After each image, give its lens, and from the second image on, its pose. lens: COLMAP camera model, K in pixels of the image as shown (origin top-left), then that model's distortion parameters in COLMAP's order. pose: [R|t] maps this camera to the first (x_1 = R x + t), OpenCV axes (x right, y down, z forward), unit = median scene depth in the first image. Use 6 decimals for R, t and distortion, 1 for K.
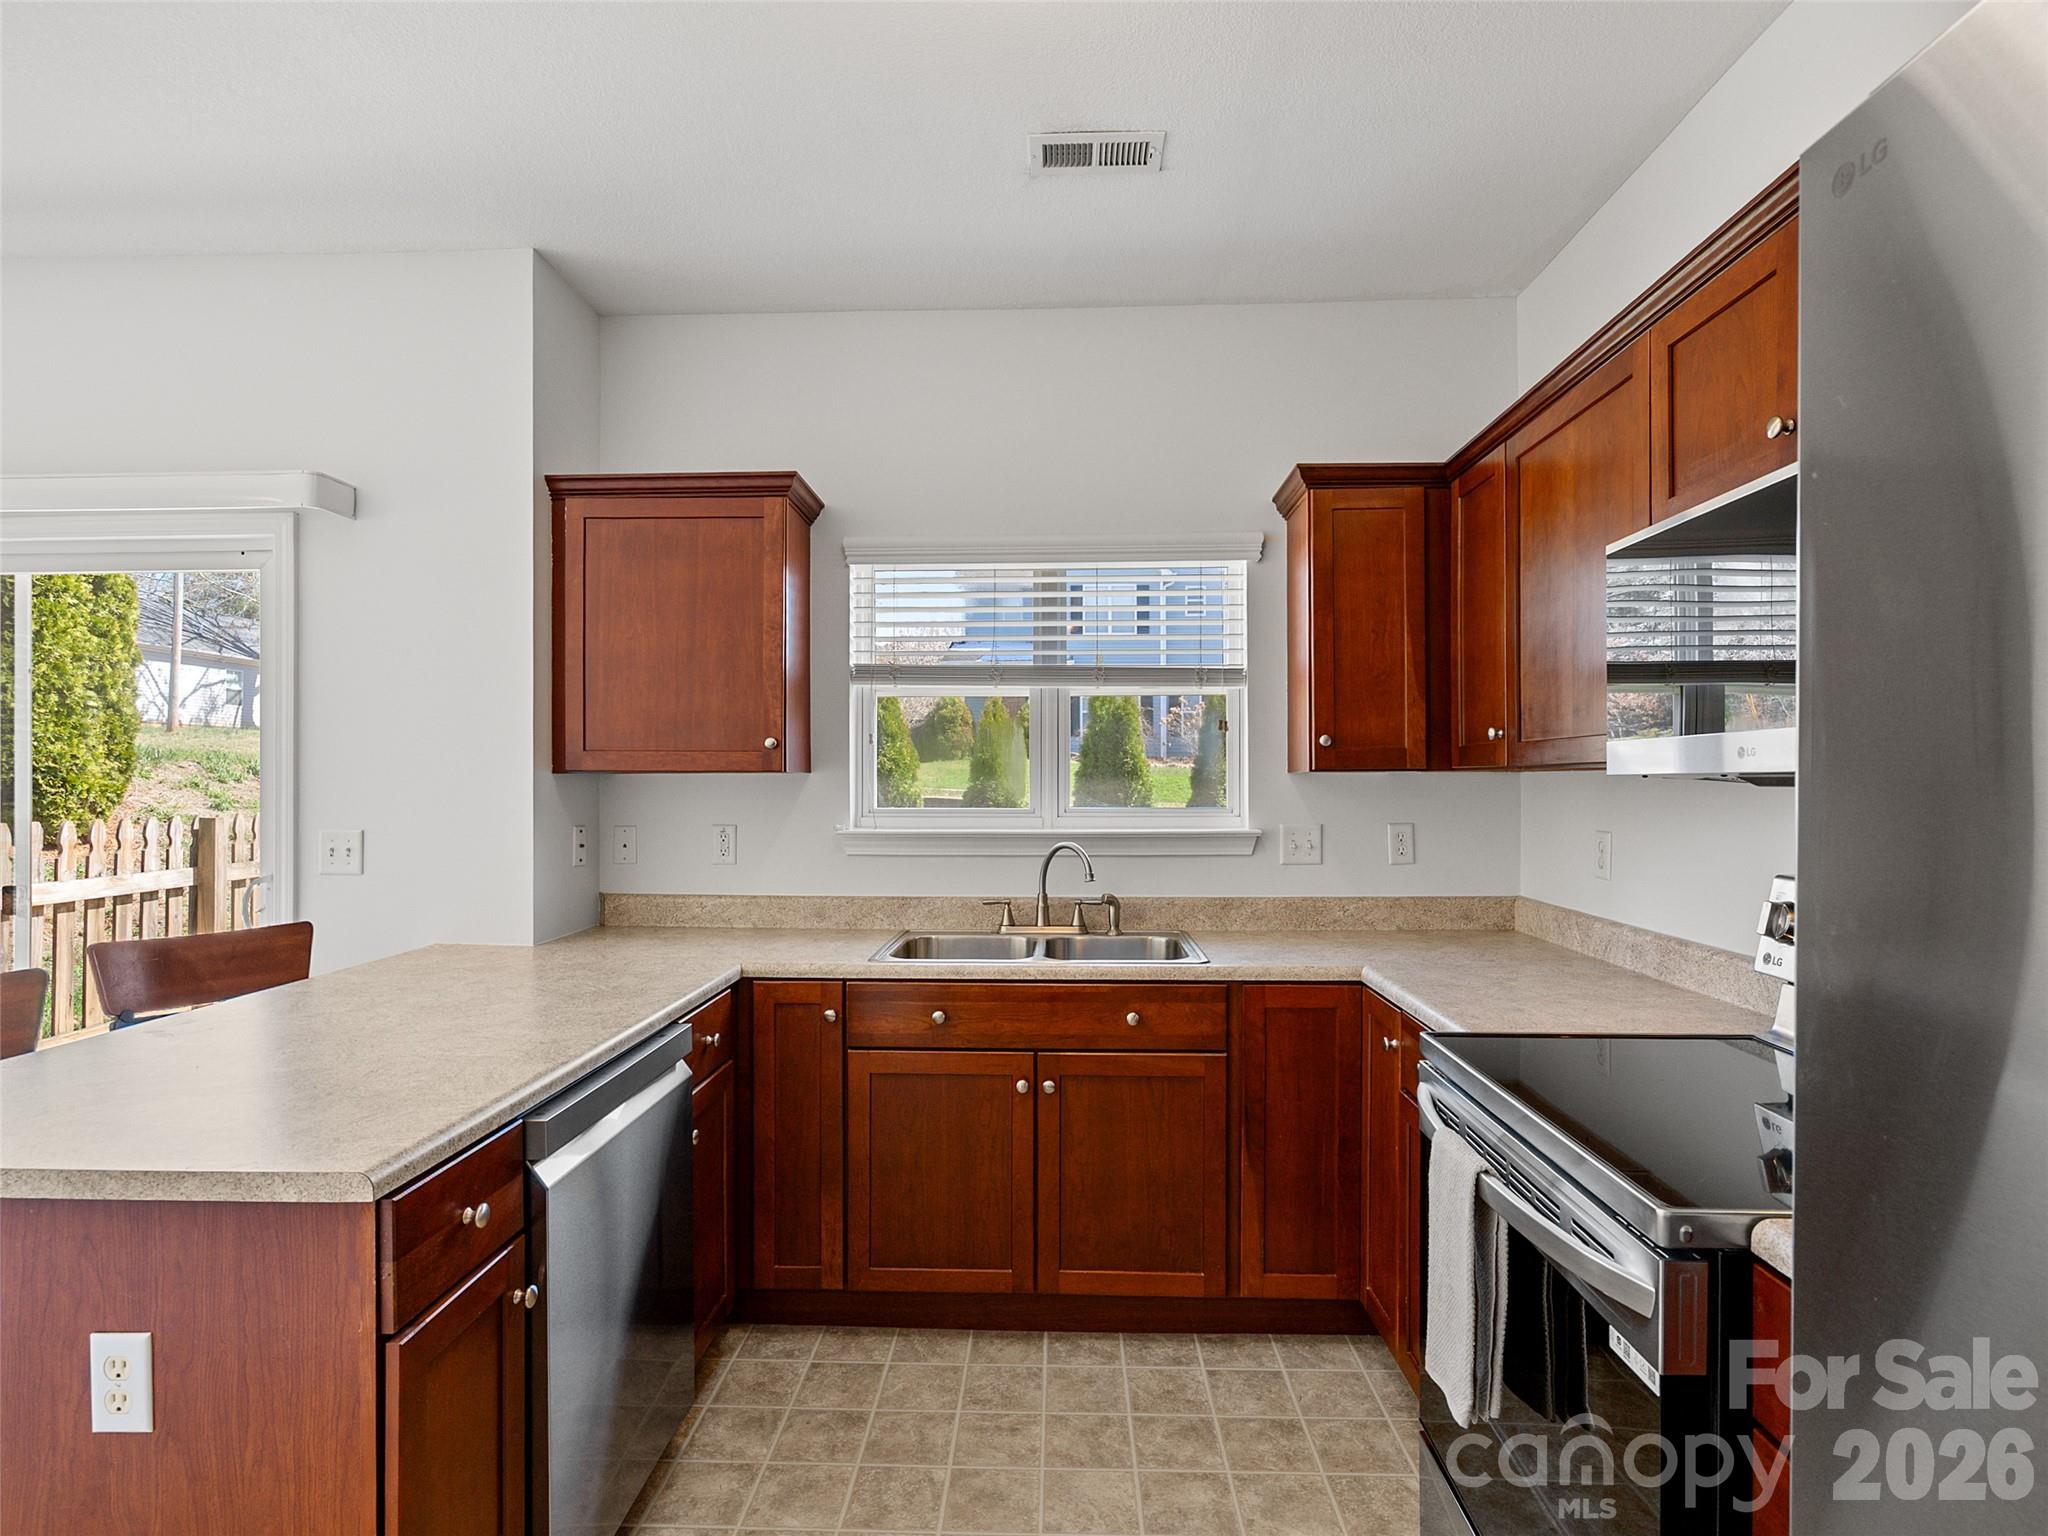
lens RADIAL K [[1057.4, 0, 1024.0], [0, 1057.4, 768.0], [0, 0, 1]] dist [-0.010092, 0.002111]
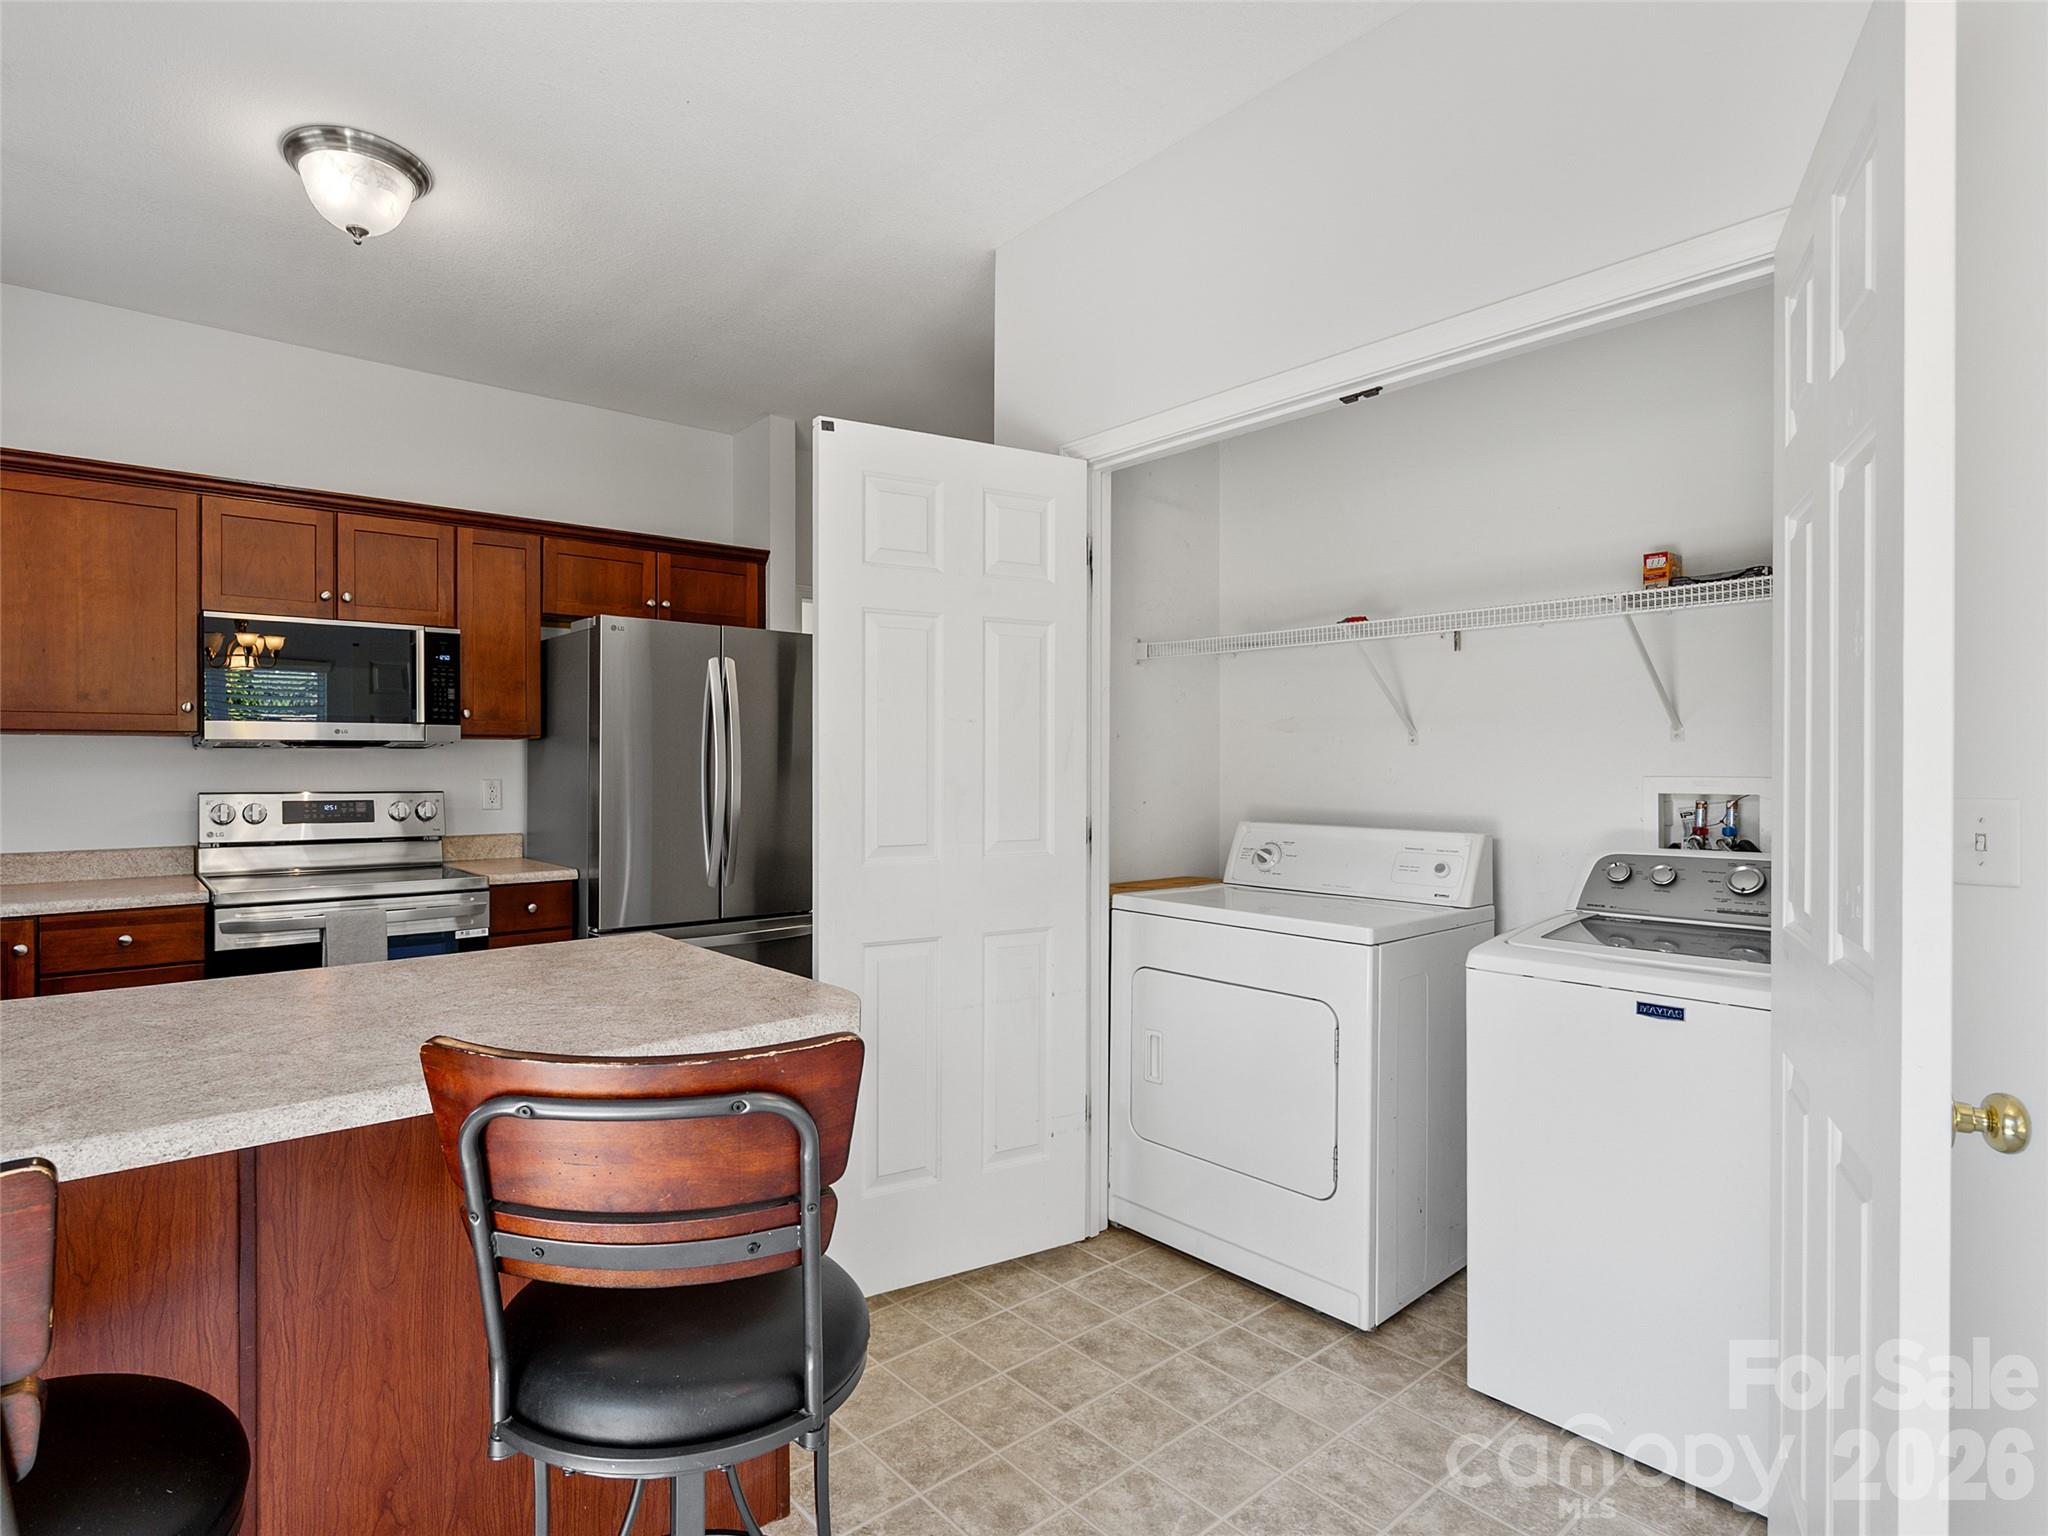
lens RADIAL K [[1071.3, 0, 904.2], [0, 1071.3, 767.2], [0, 0, 1]] dist [-0.001259, 0.000290]
pose [[-0.640786, 0.002332, 0.767716, -1.043870], [-0.005529, 0.999955, -0.007652, 0.040235], [-0.767700, -0.009148, -0.640744, 0.812047]]
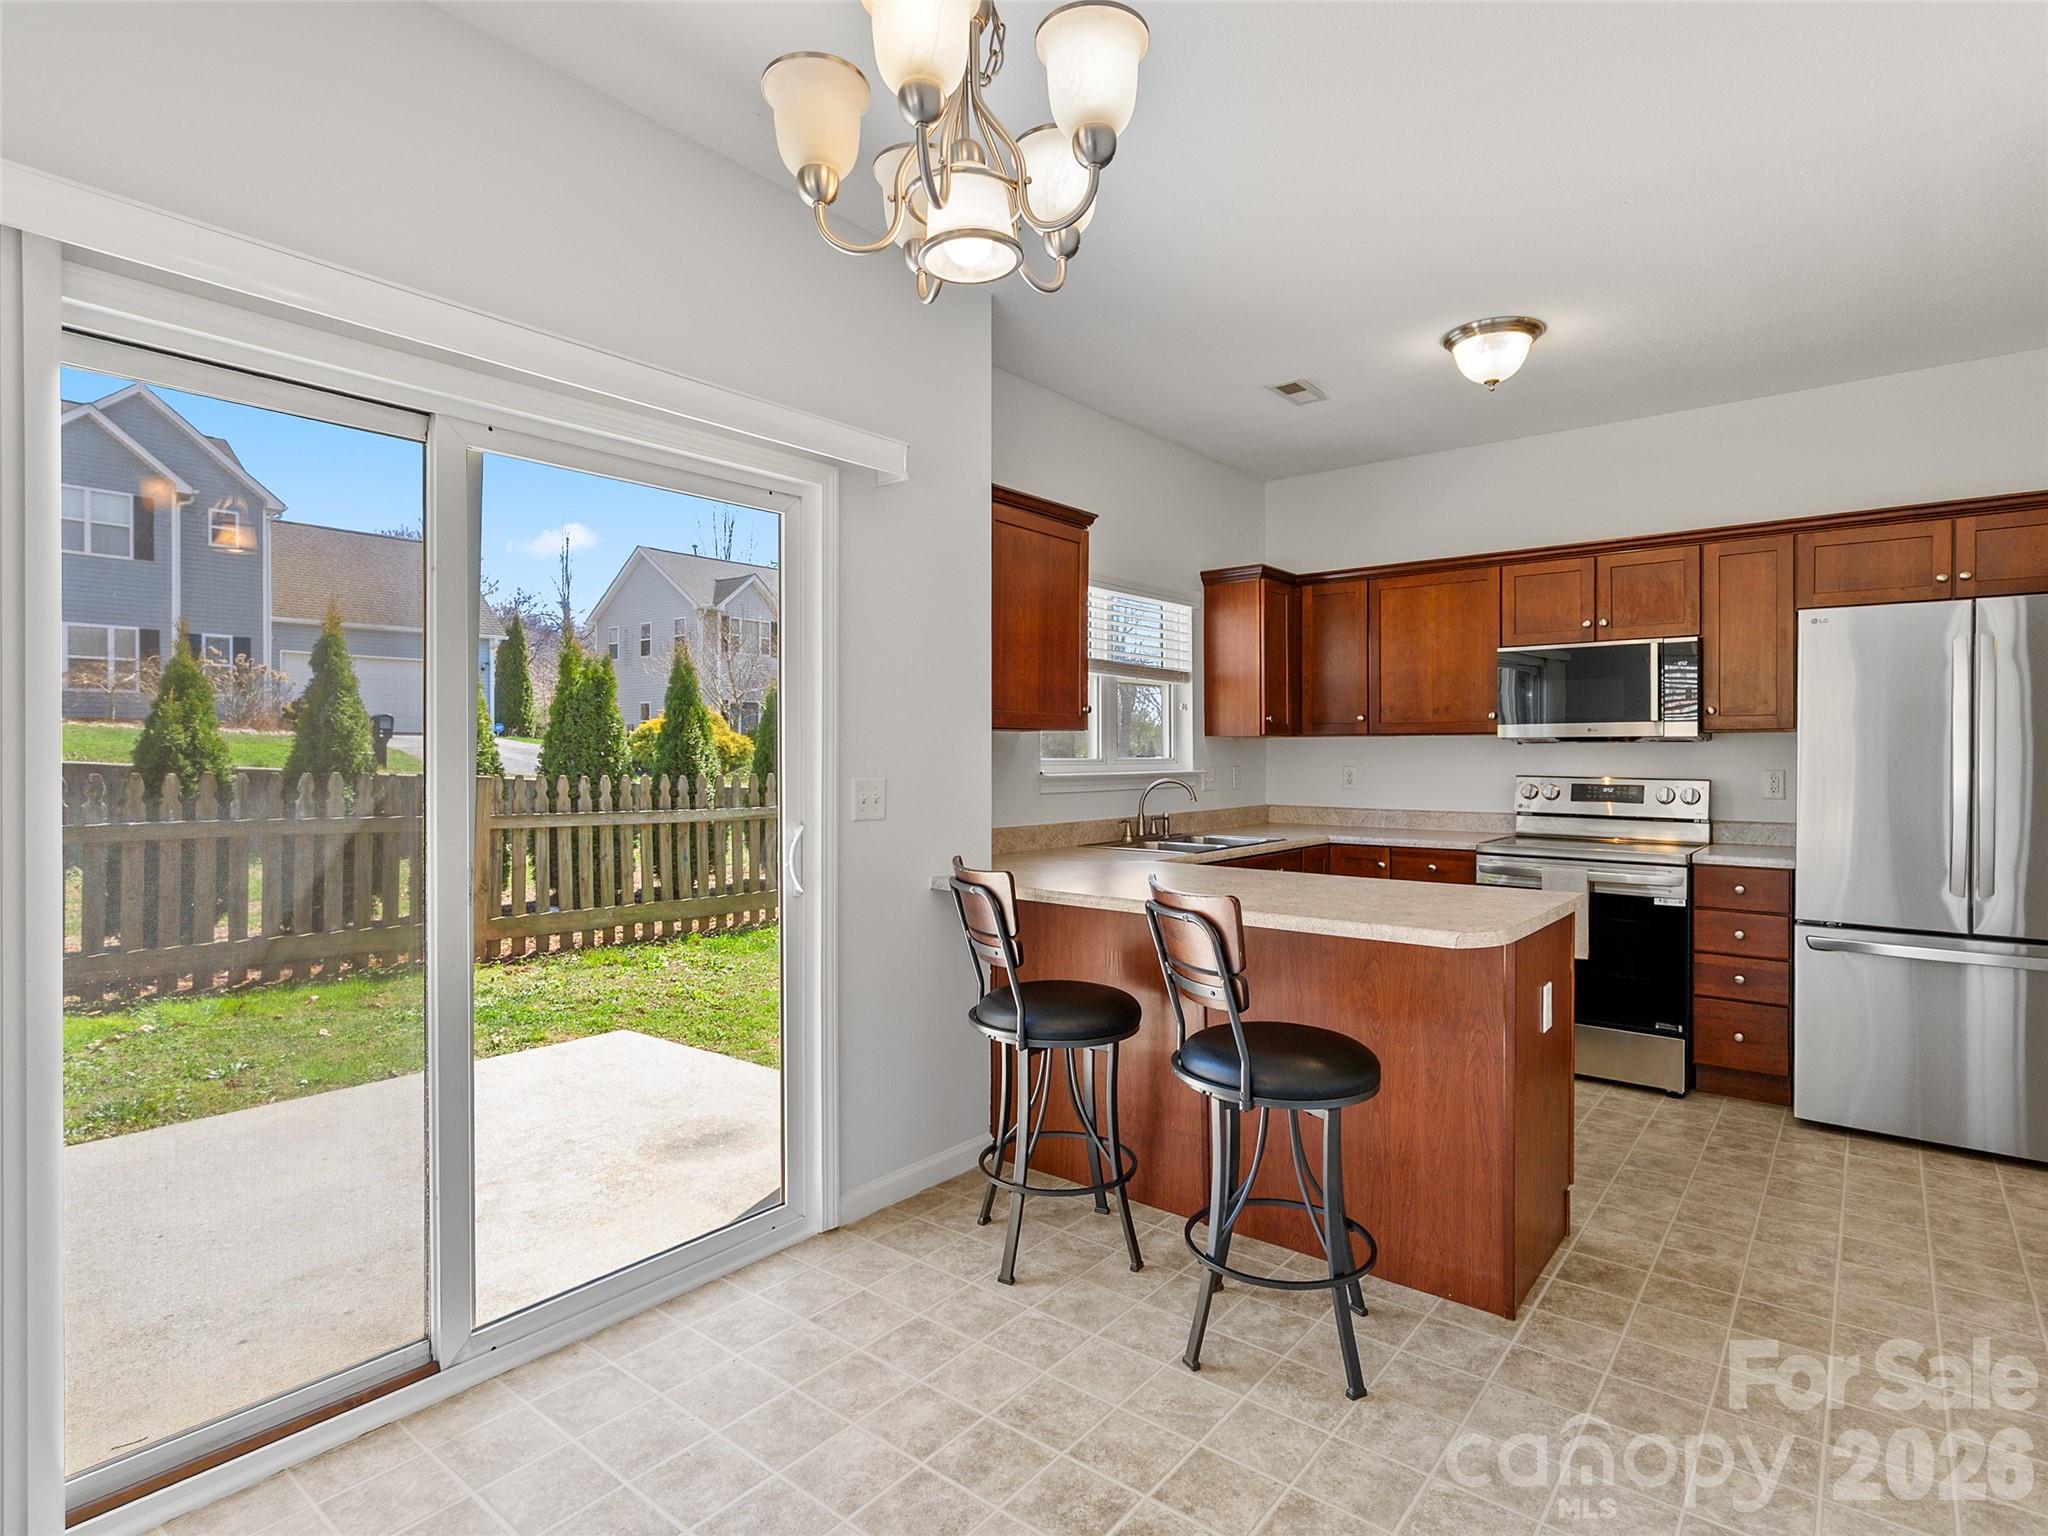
lens RADIAL K [[1072.5, 0, 1029.2], [0, 1072.5, 749.0], [0, 0, 1]] dist [-0.001170, 0.001084]
pose [[0.592945, 0.003863, 0.805234, -1.444145], [-0.010970, 0.999934, 0.003280, 0.024874], [-0.805168, -0.010778, 0.592948, 0.241622]]
